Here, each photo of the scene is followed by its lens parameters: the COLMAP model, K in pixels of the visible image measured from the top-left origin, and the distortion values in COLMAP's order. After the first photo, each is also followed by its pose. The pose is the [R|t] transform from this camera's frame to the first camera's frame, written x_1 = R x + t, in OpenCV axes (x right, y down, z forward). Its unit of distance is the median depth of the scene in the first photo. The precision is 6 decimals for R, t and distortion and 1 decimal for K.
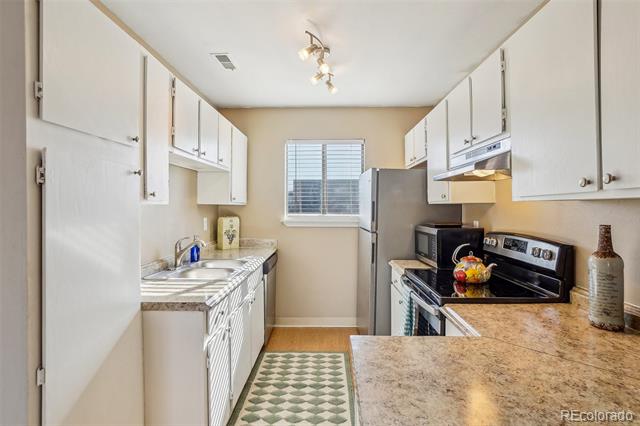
lens RADIAL K [[341.9, 0, 320.9], [0, 341.9, 209.7], [0, 0, 1]] dist [-0.018114, 0.005949]
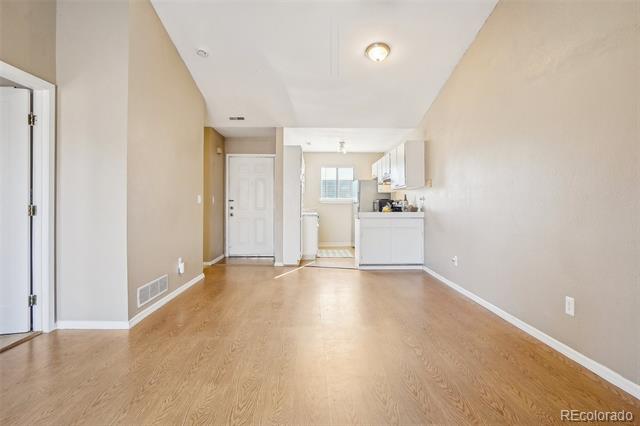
lens RADIAL K [[341.9, 0, 319.0], [0, 341.9, 208.5], [0, 0, 1]] dist [-0.018114, 0.005949]
pose [[0.998831, -0.000887, 0.048332, -0.254123], [0.000517, 0.999971, 0.007660, 0.075603], [-0.048337, -0.007626, 0.998802, -1.481024]]
